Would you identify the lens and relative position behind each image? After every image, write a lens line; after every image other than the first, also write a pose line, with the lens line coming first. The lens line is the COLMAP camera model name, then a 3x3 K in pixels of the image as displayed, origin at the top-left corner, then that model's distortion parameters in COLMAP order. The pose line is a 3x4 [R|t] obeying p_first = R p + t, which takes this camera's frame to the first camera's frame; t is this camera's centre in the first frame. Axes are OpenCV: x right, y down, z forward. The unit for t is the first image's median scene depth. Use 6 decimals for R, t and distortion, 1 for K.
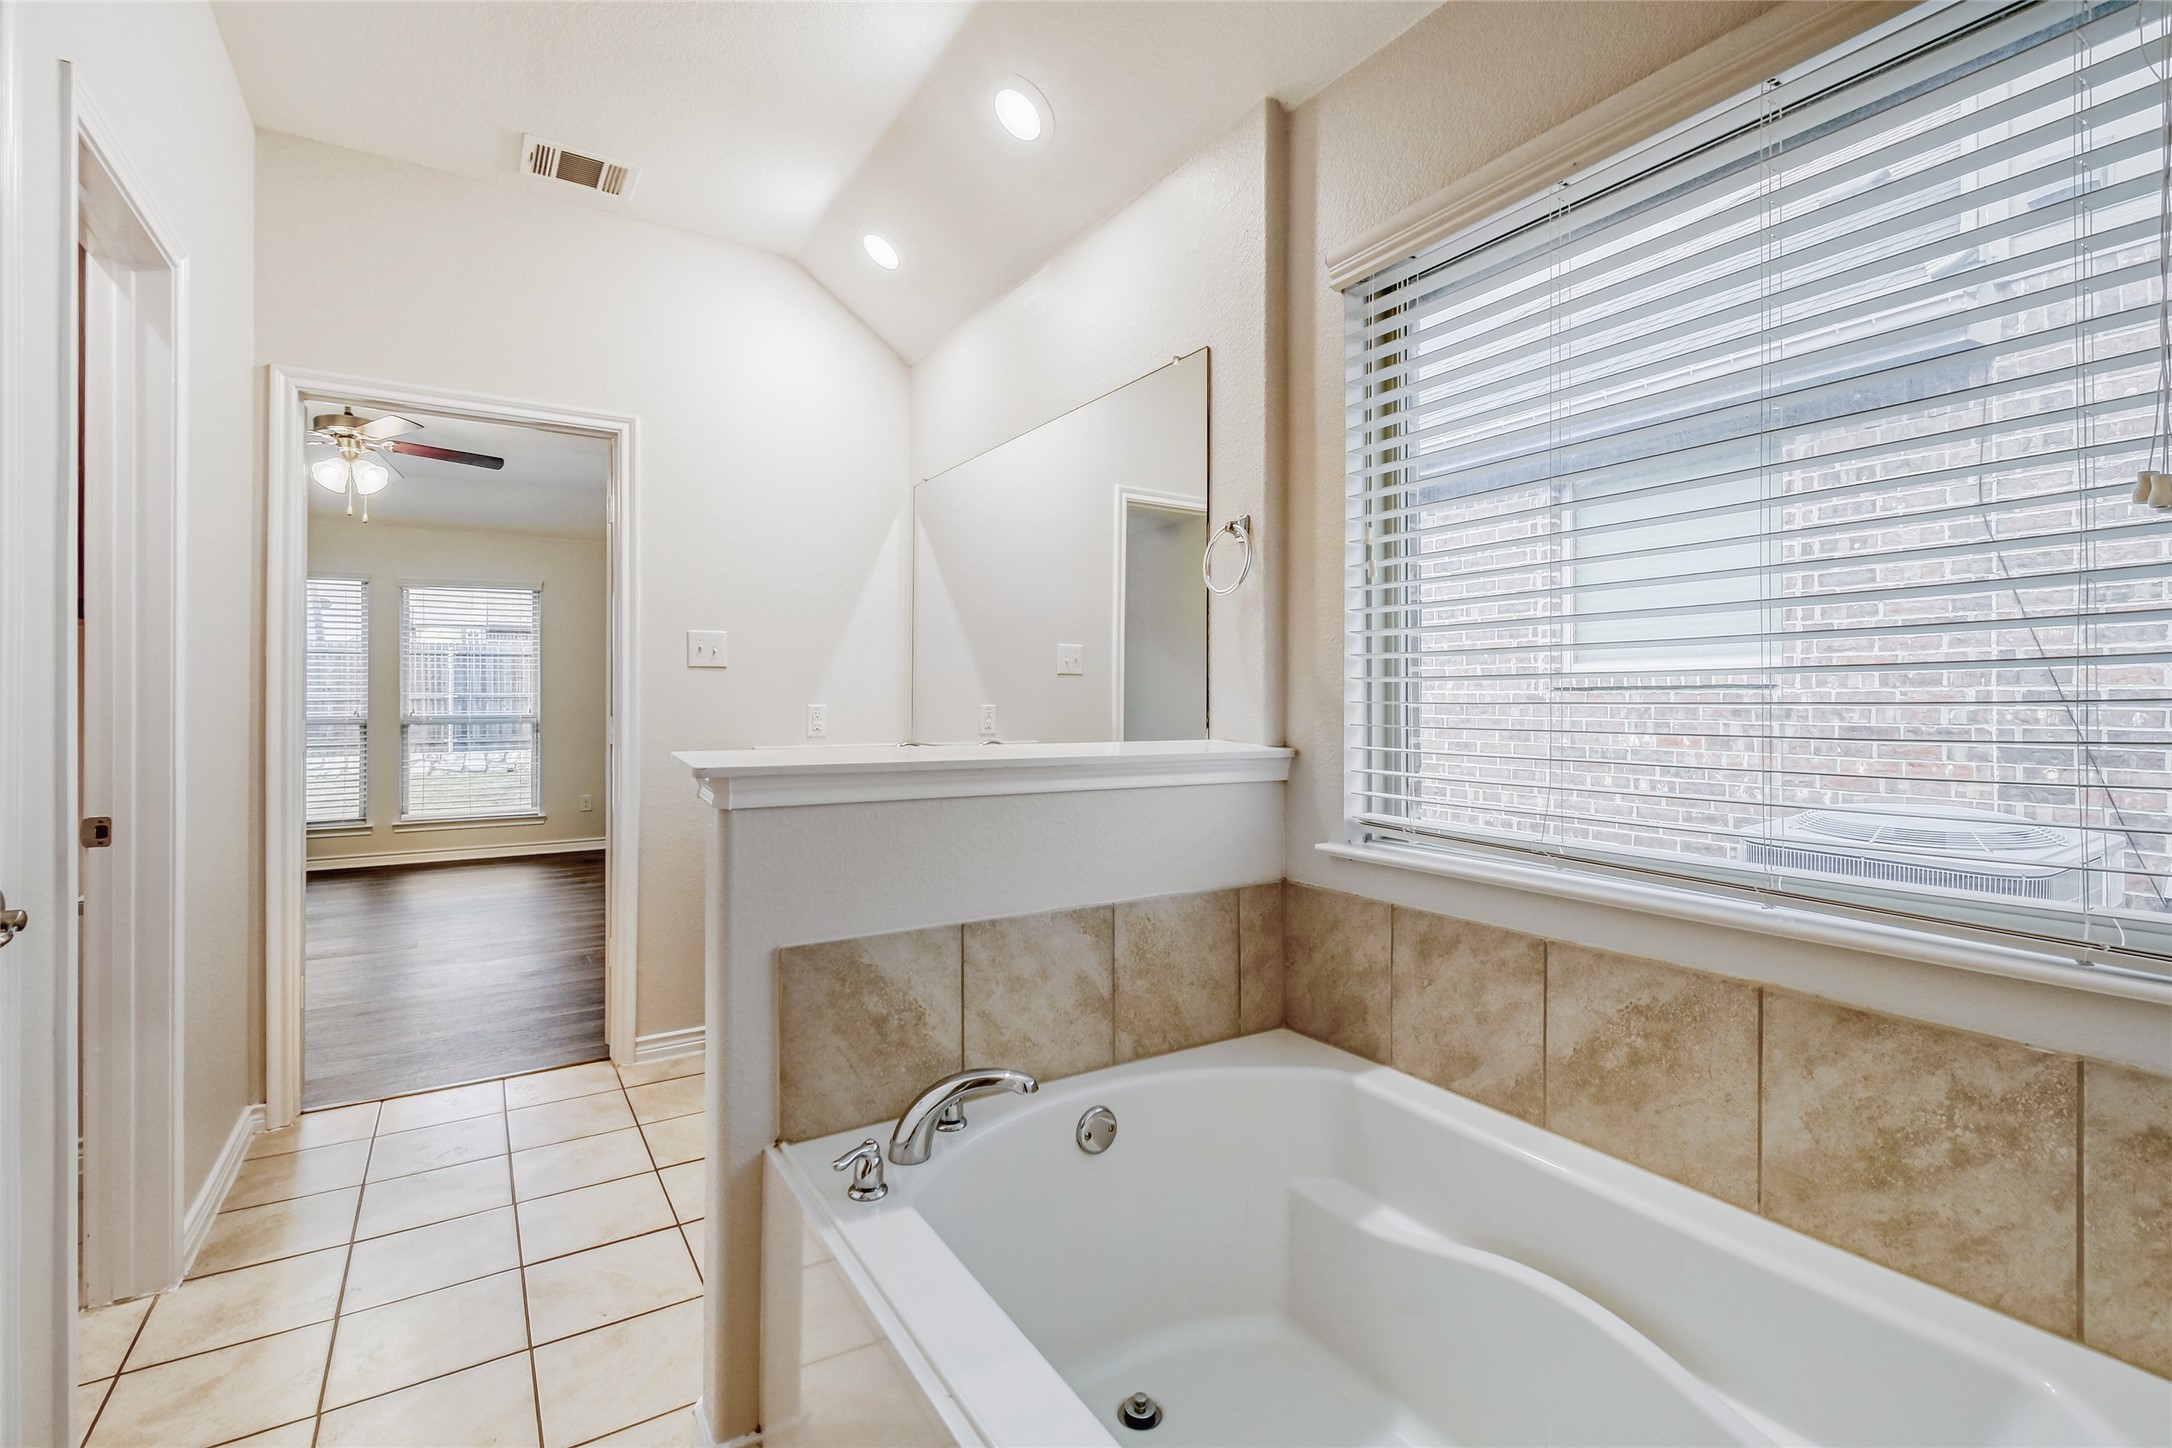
lens RADIAL K [[980.4, 0, 1084.3], [0, 980.4, 700.5], [0, 0, 1]] dist [0.005806, -0.004512]
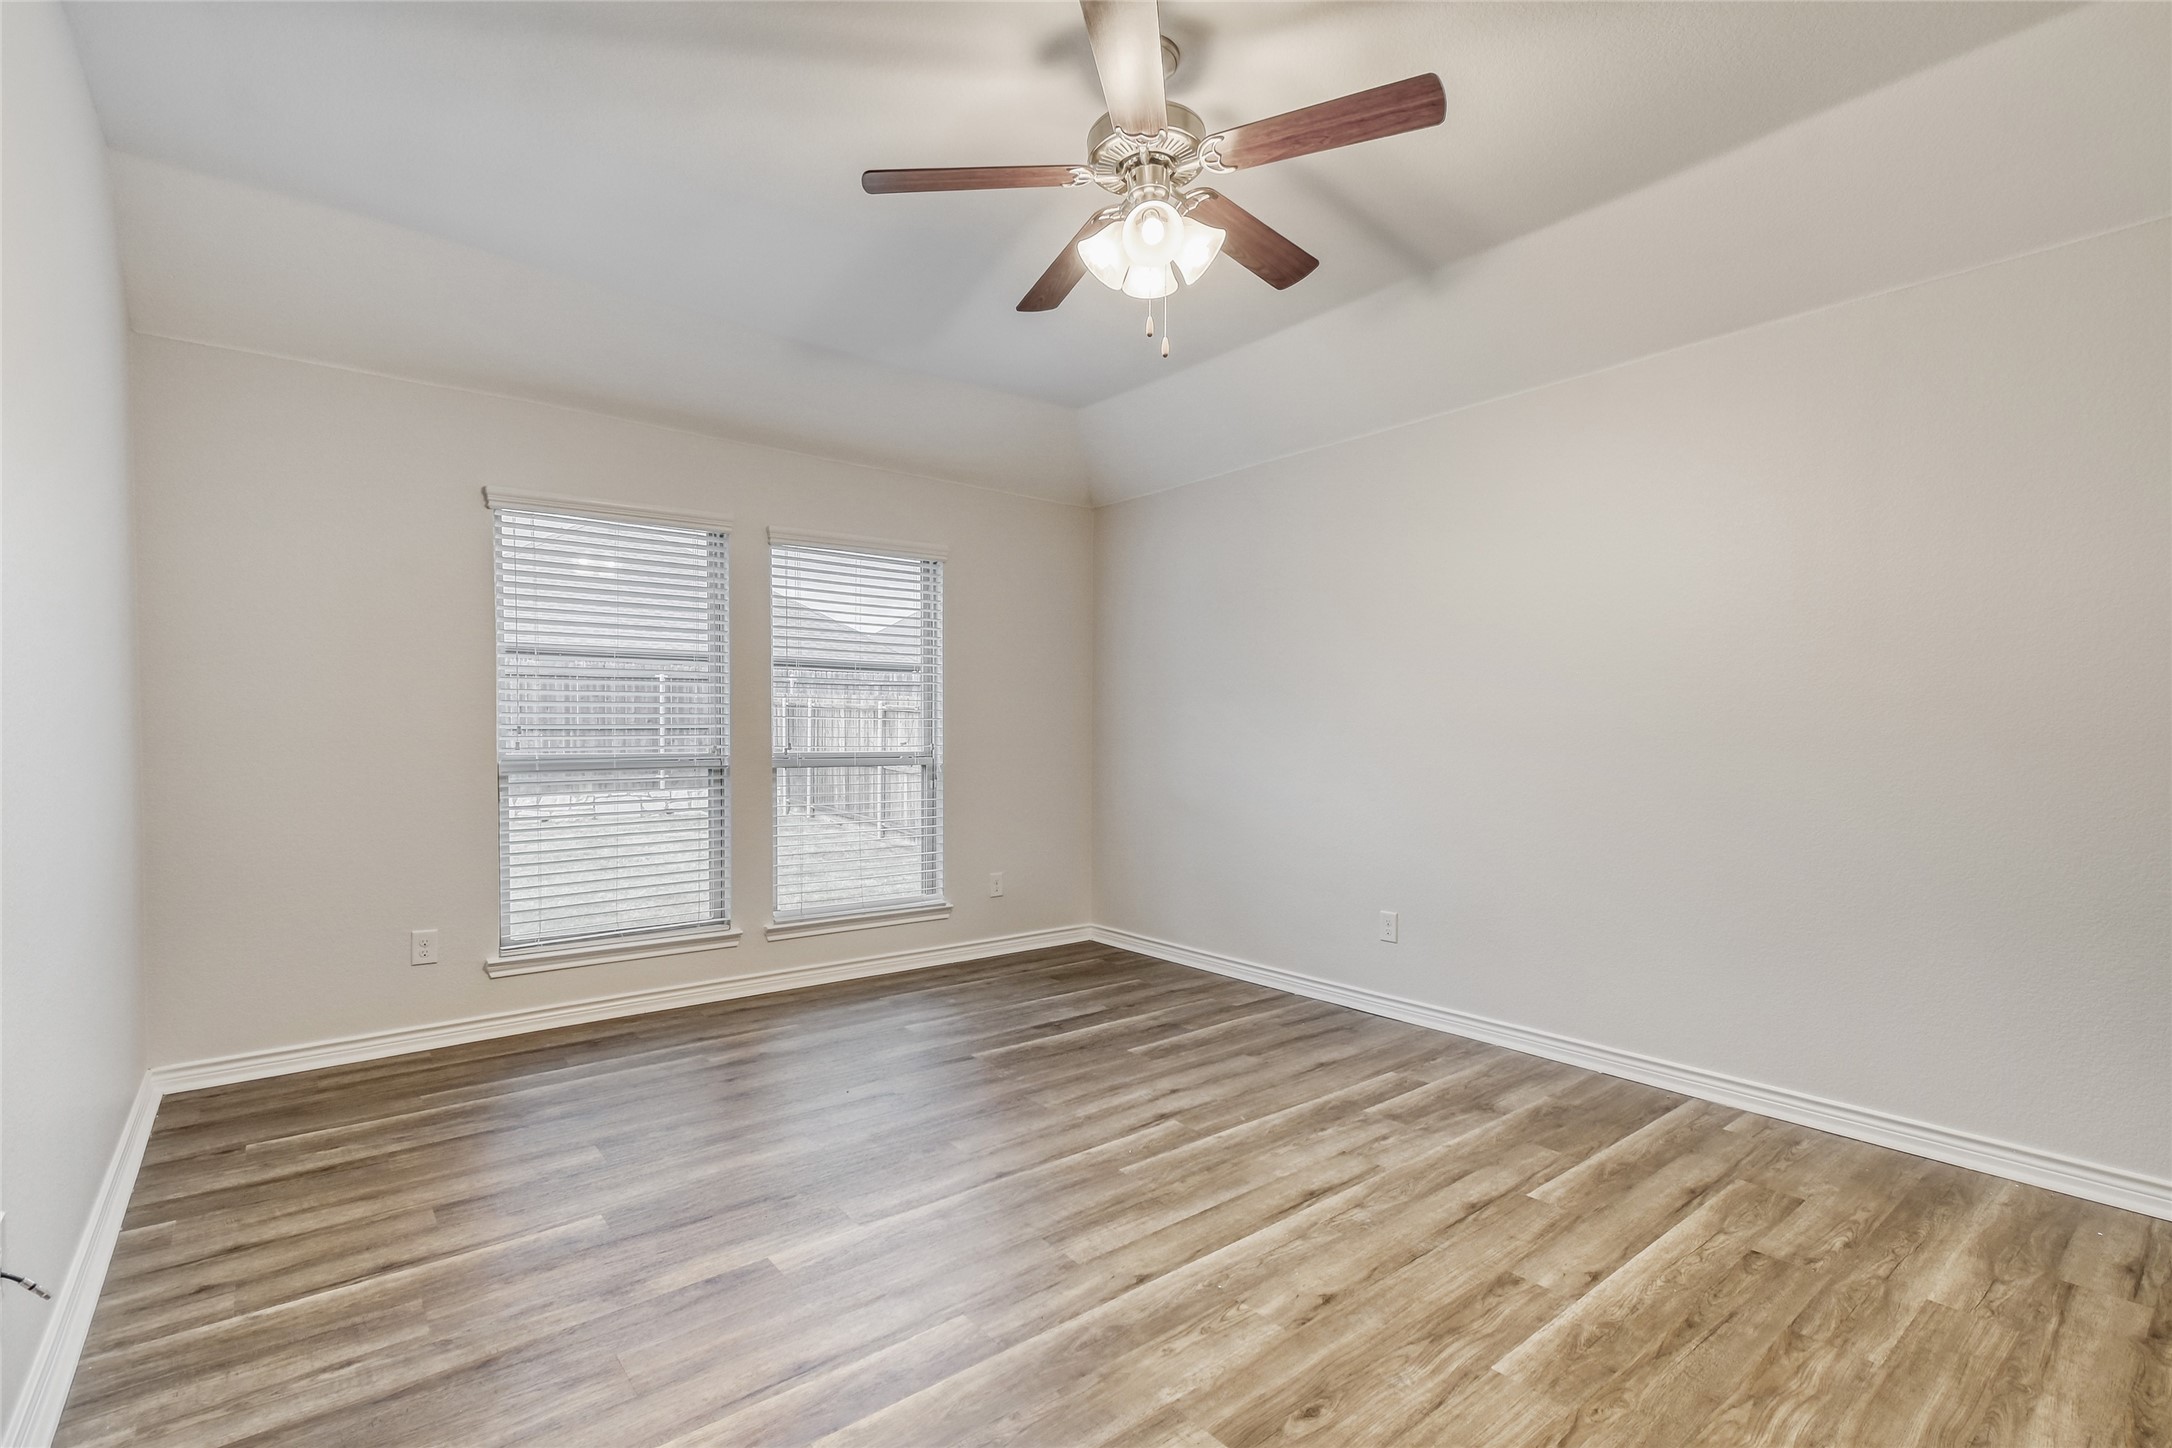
lens RADIAL K [[978.0, 0, 1084.2], [0, 978.0, 725.9], [0, 0, 1]] dist [0.005366, -0.003121]
pose [[0.993719, 0.006725, 0.111699, -1.144305], [-0.005461, 0.999918, -0.011621, 0.009823], [-0.111767, 0.010938, 0.993674, 0.730237]]
